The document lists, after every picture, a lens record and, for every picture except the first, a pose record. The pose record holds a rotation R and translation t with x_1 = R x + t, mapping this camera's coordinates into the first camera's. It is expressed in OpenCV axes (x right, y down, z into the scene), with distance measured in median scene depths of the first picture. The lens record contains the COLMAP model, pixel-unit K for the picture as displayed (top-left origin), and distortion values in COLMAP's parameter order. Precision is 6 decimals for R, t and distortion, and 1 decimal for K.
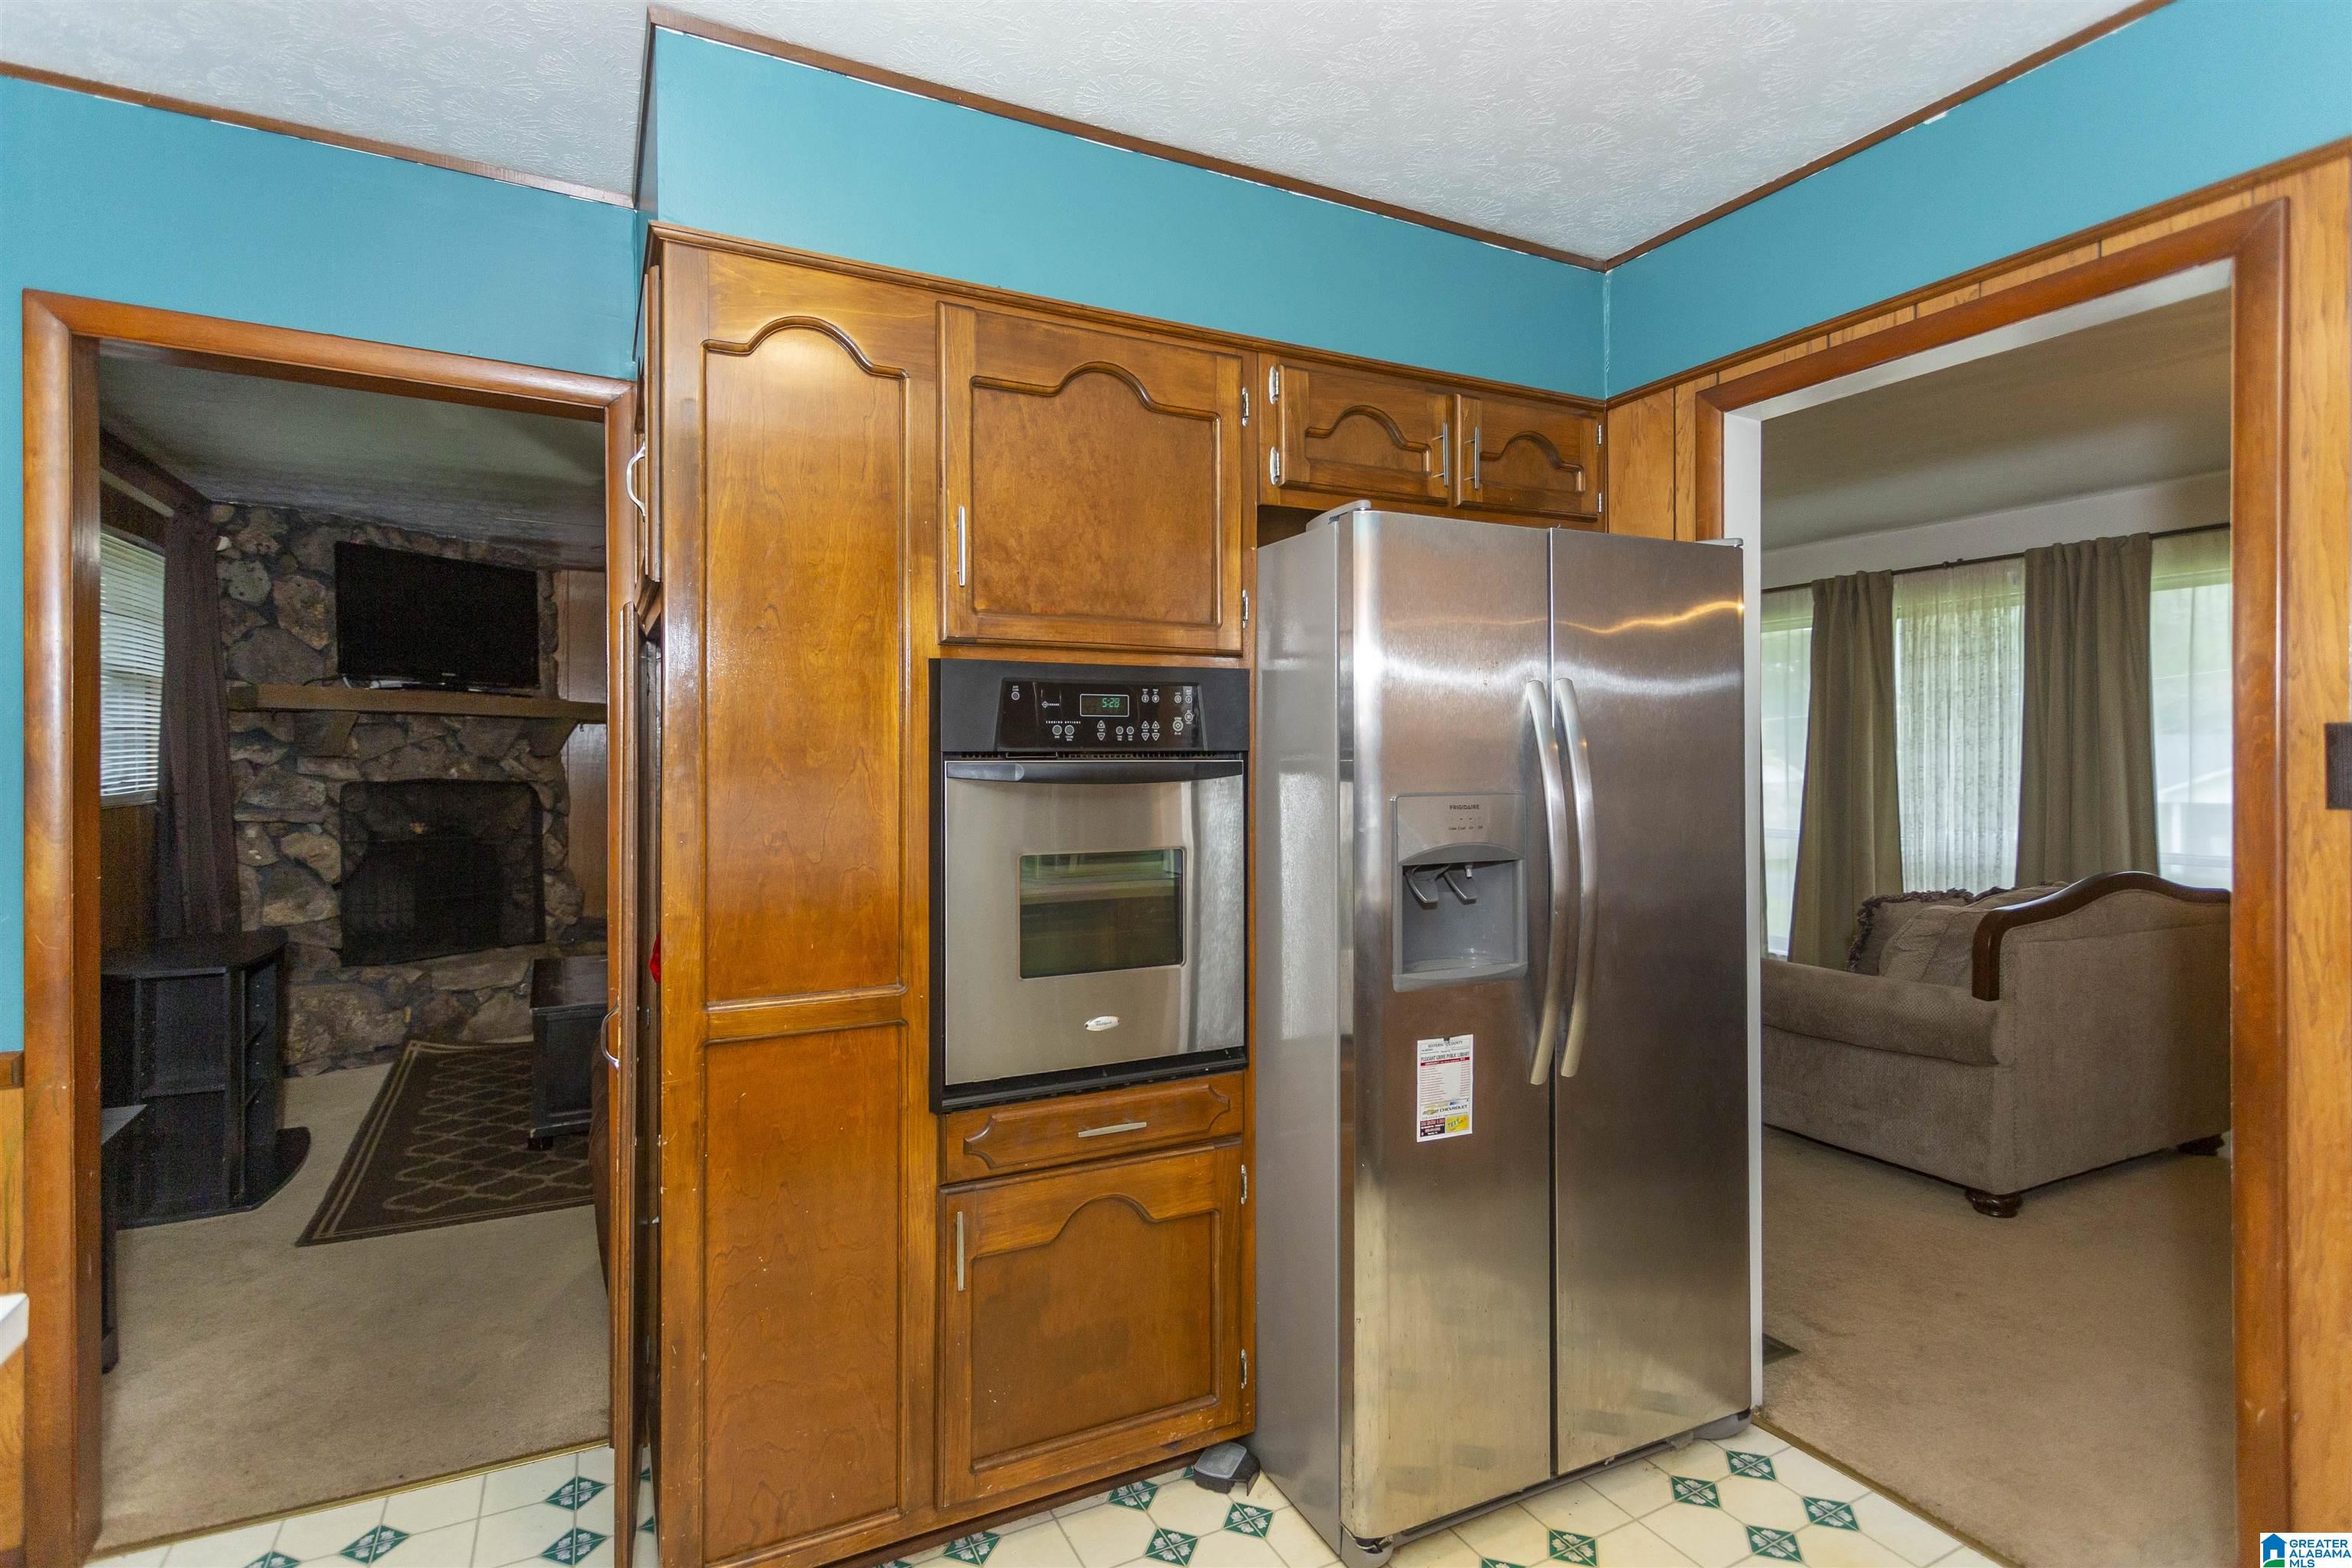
lens RADIAL K [[1129.6, 0, 1131.2], [0, 1129.6, 768.6], [0, 0, 1]] dist [0.005062, 0.001088]
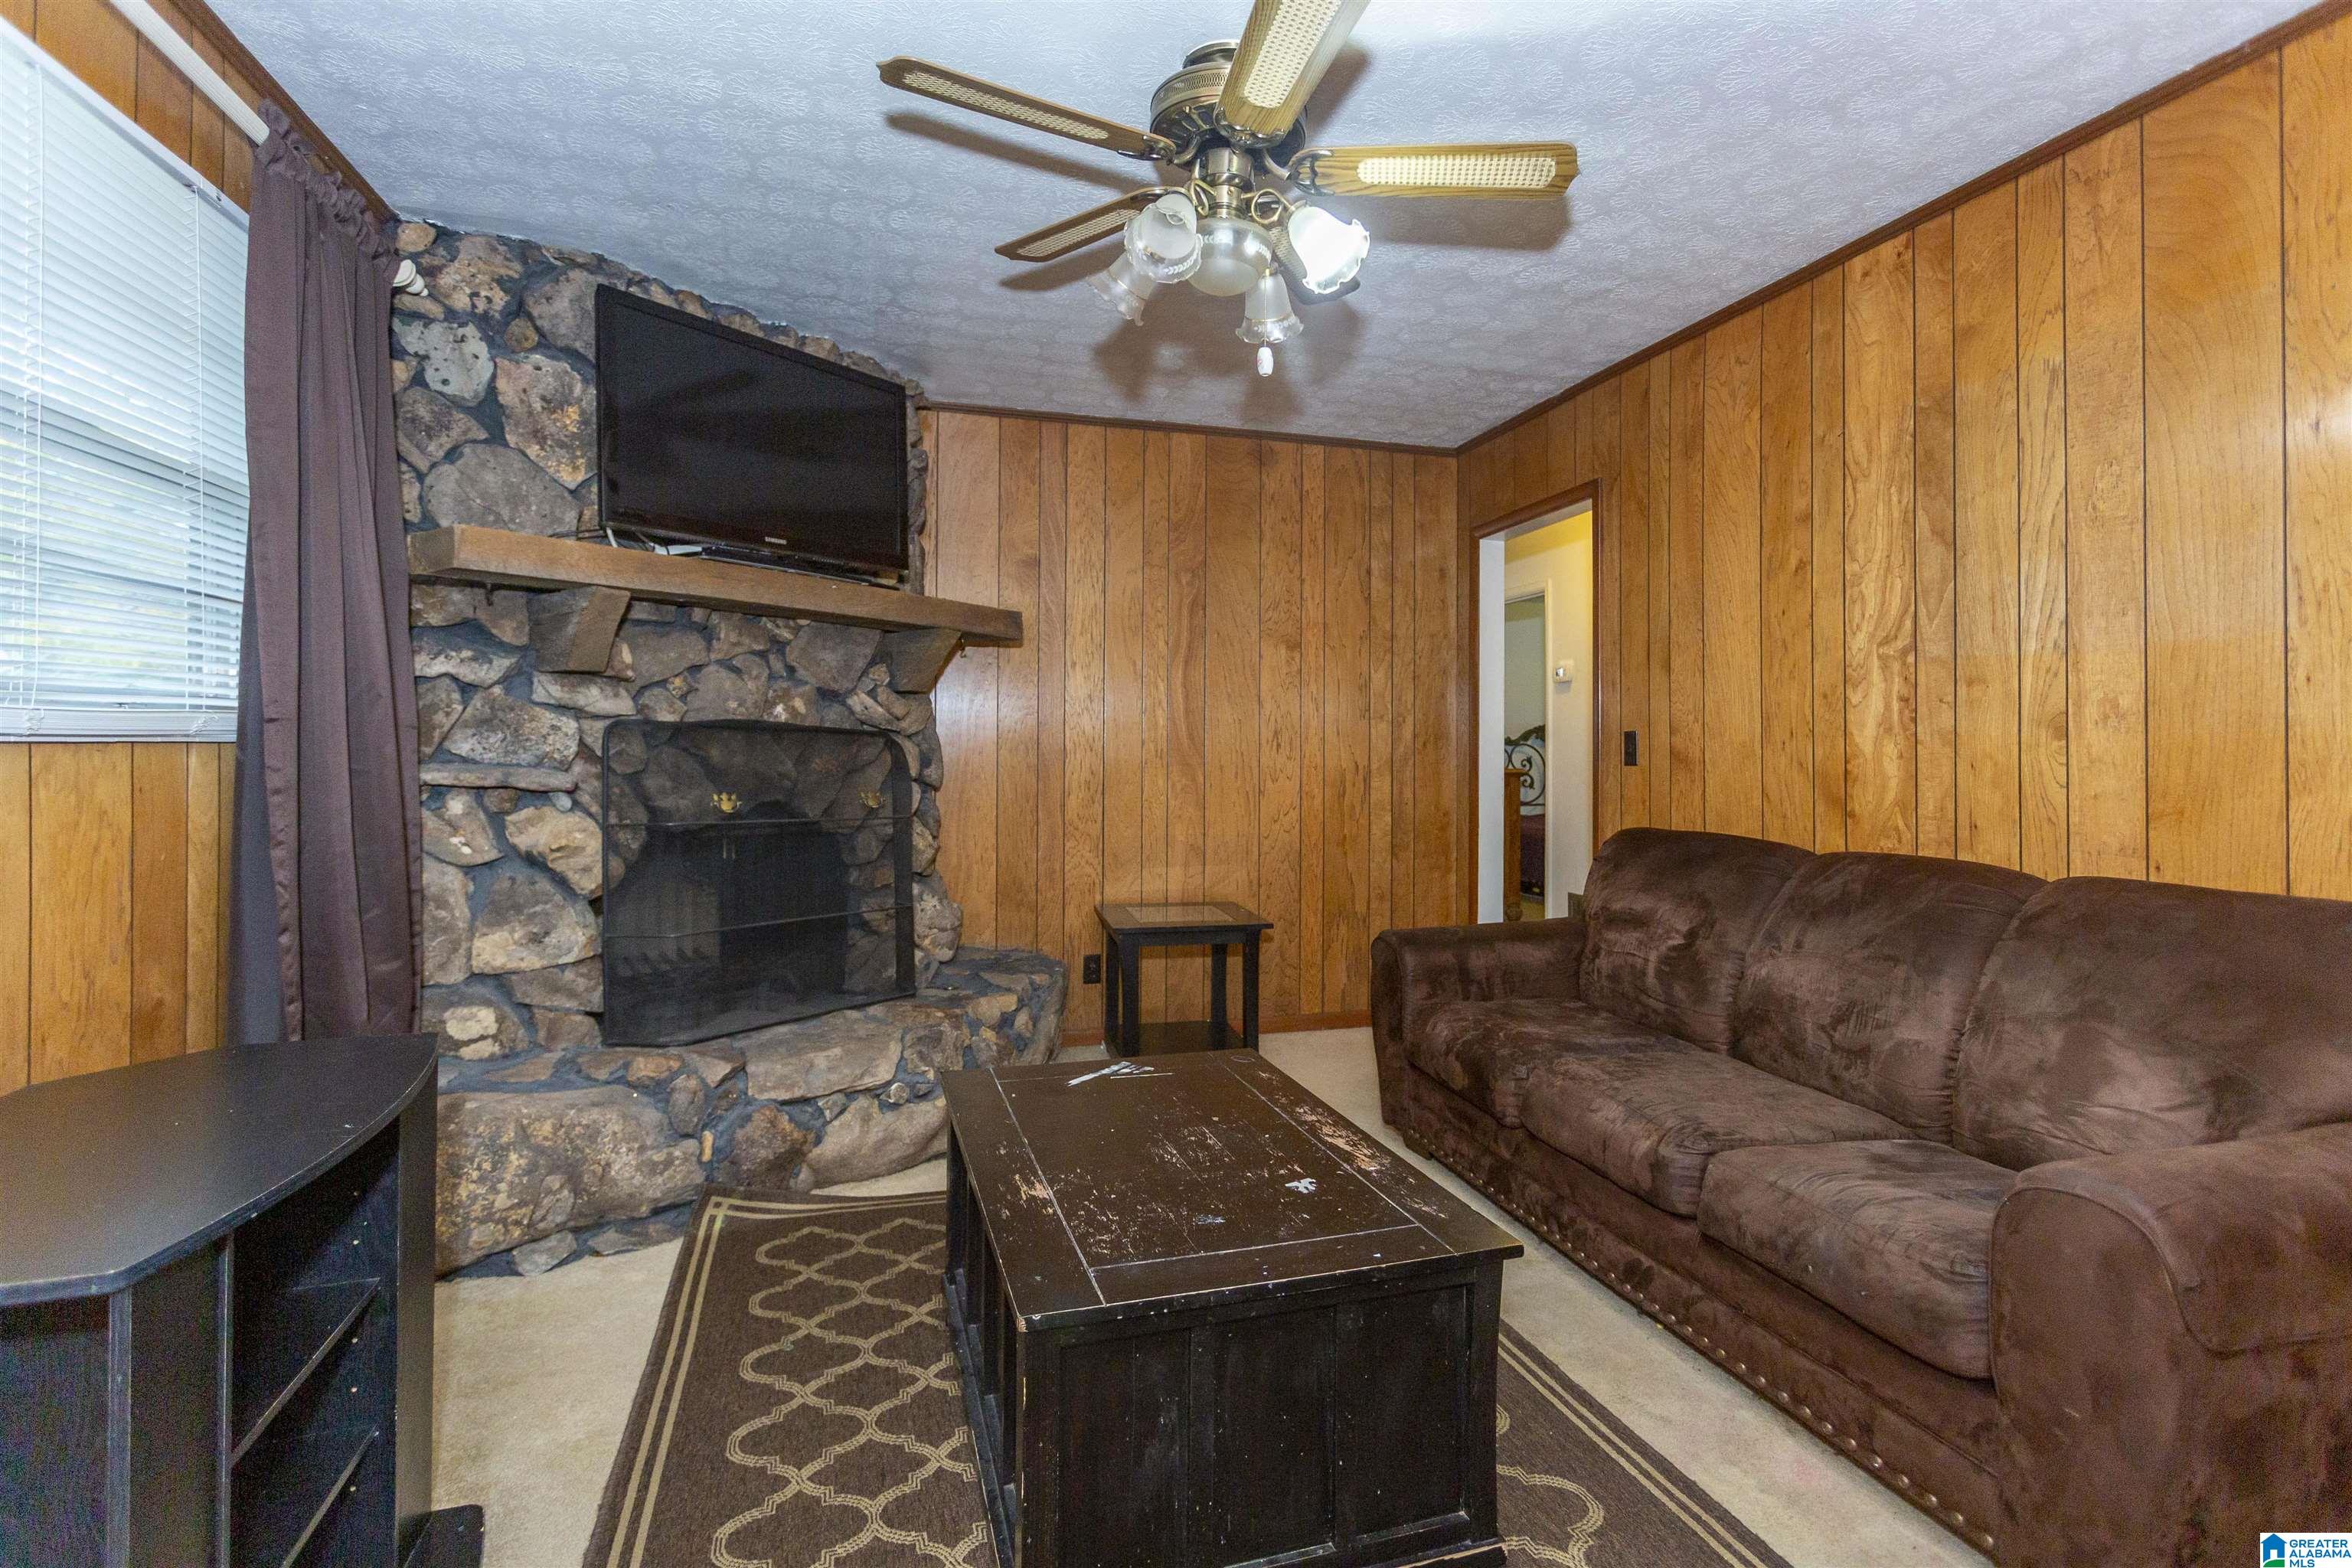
lens RADIAL K [[1129.6, 0, 1177.4], [0, 1129.6, 761.2], [0, 0, 1]] dist [0.005062, 0.001088]
pose [[0.984010, 0.009904, -0.177839, -0.316675], [-0.009338, 0.999948, 0.004015, 0.028242], [0.177870, -0.002290, 0.984051, 0.498072]]
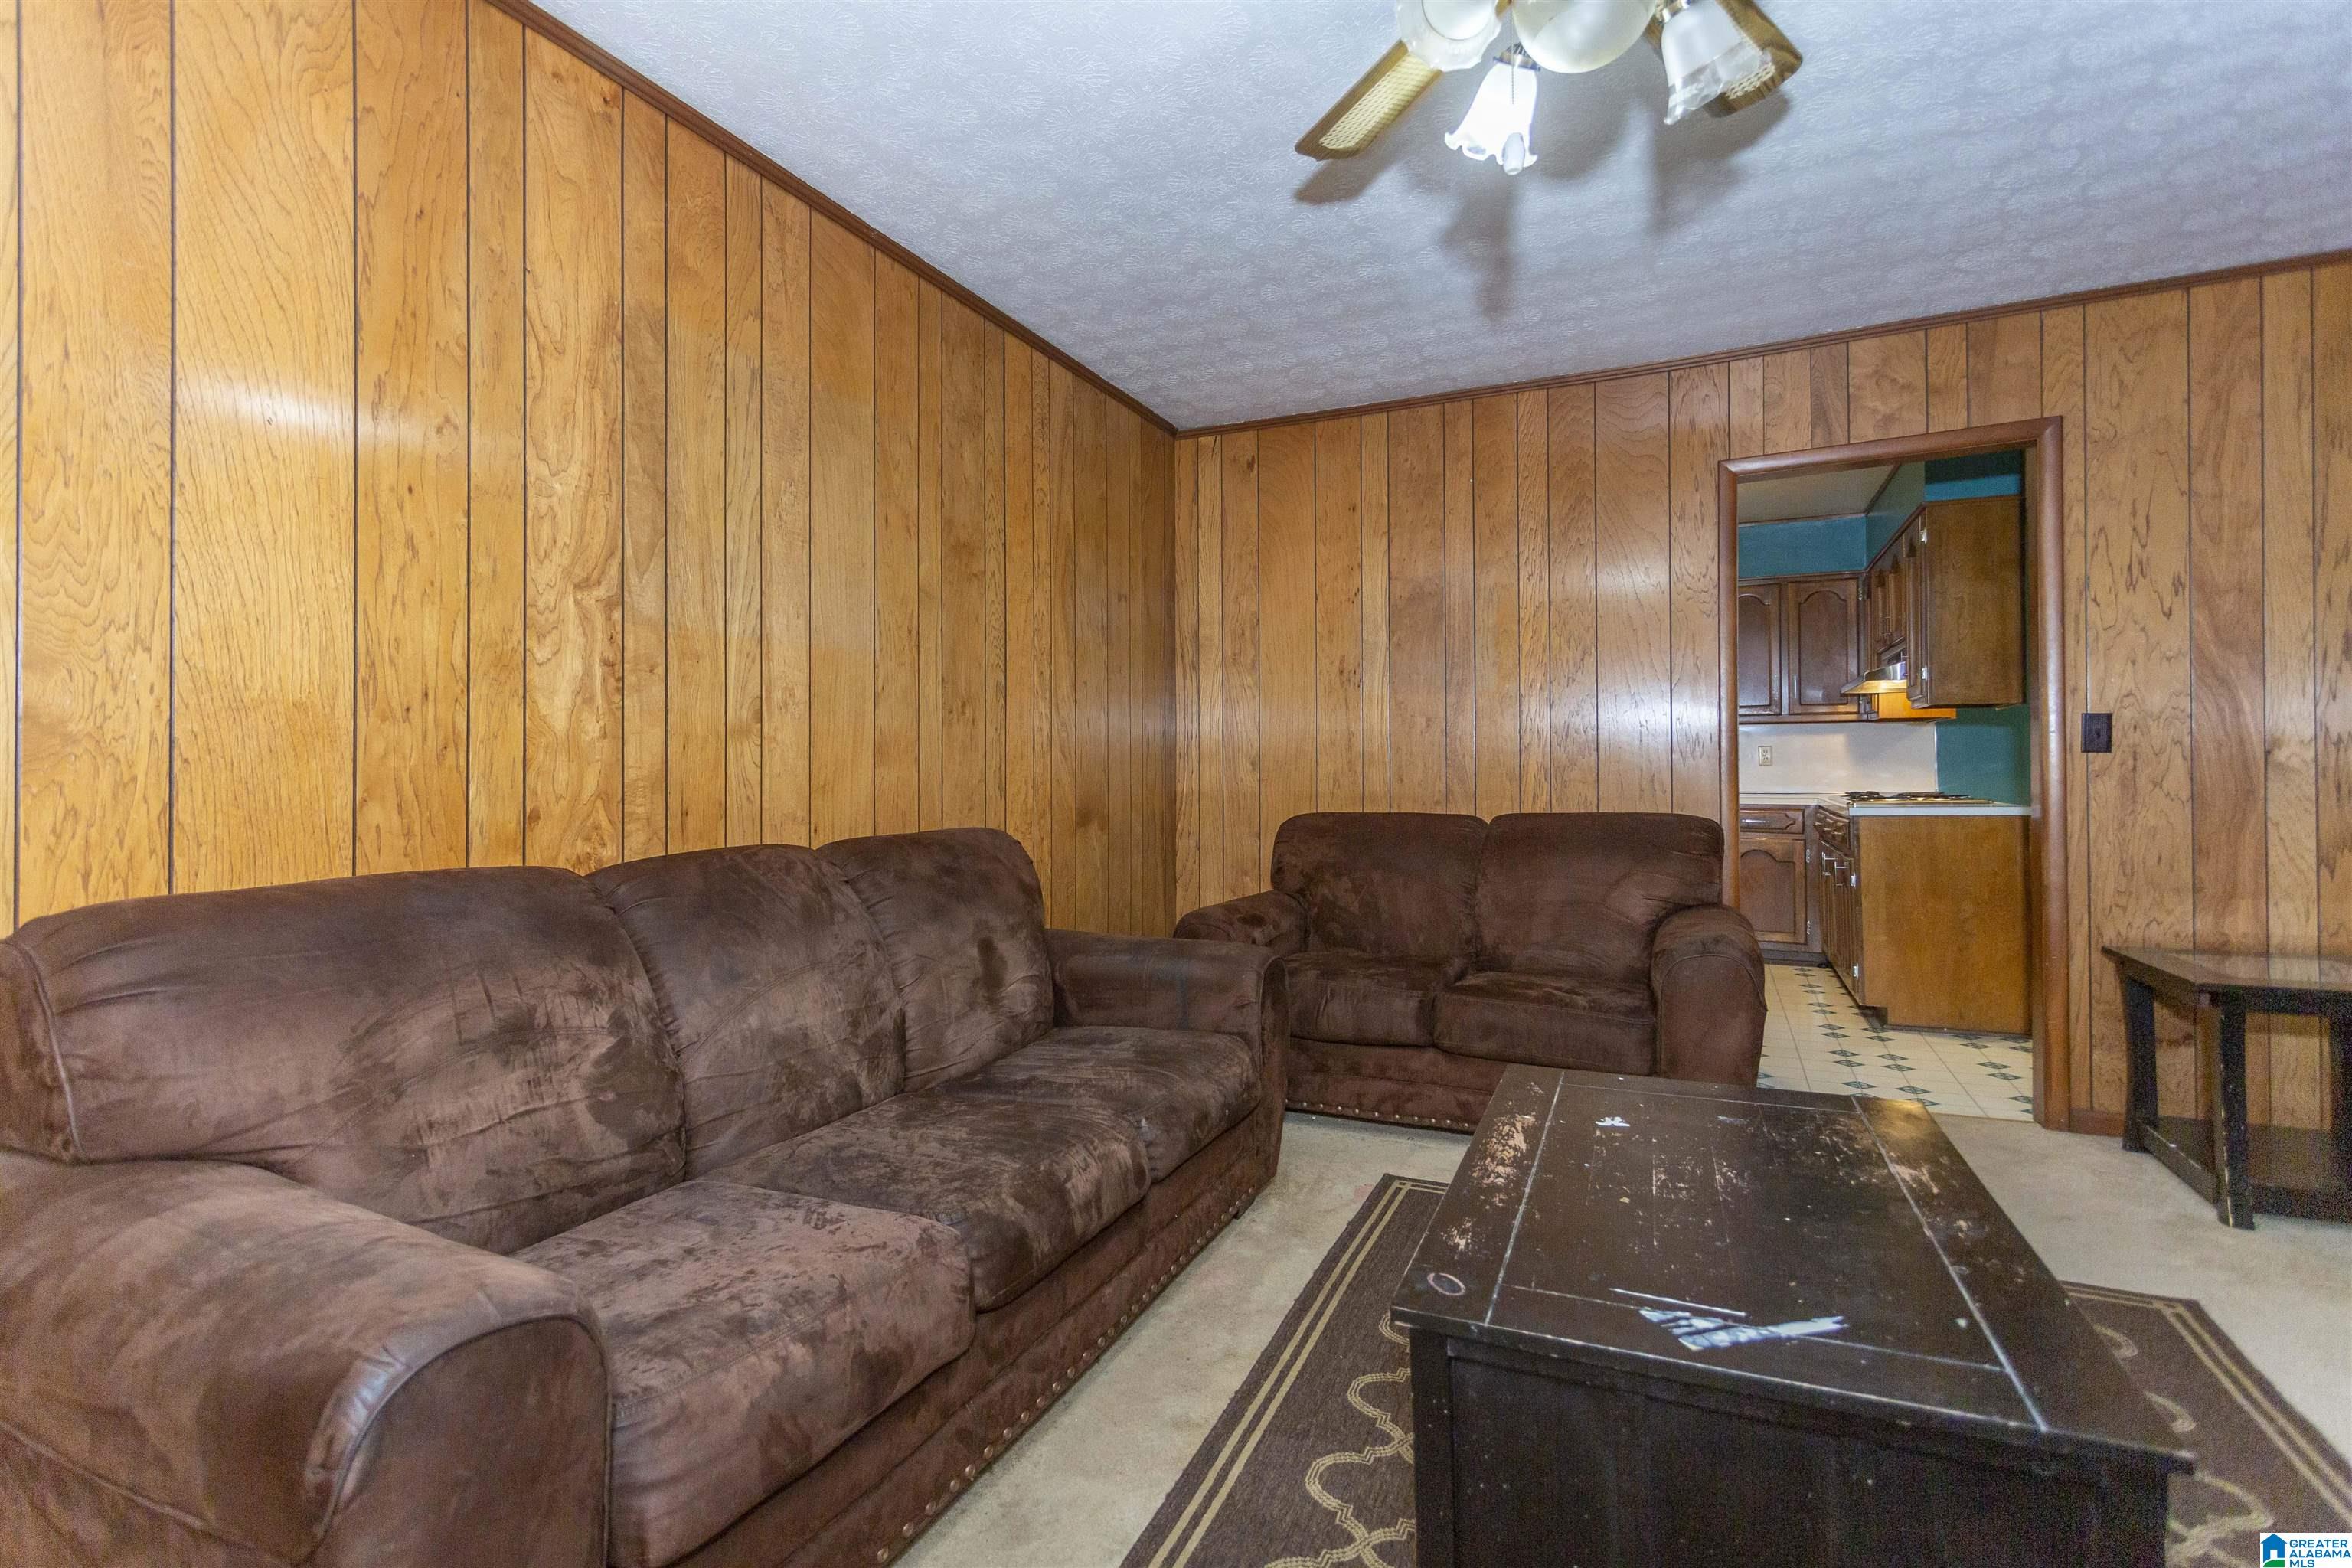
lens RADIAL K [[1129.6, 0, 1158.4], [0, 1129.6, 759.3], [0, 0, 1]] dist [0.005062, 0.001088]
pose [[-0.633178, 0.013805, 0.773883, -0.652126], [0.014729, 0.999875, -0.005785, 0.045609], [-0.773866, 0.007735, -0.633302, 1.574471]]
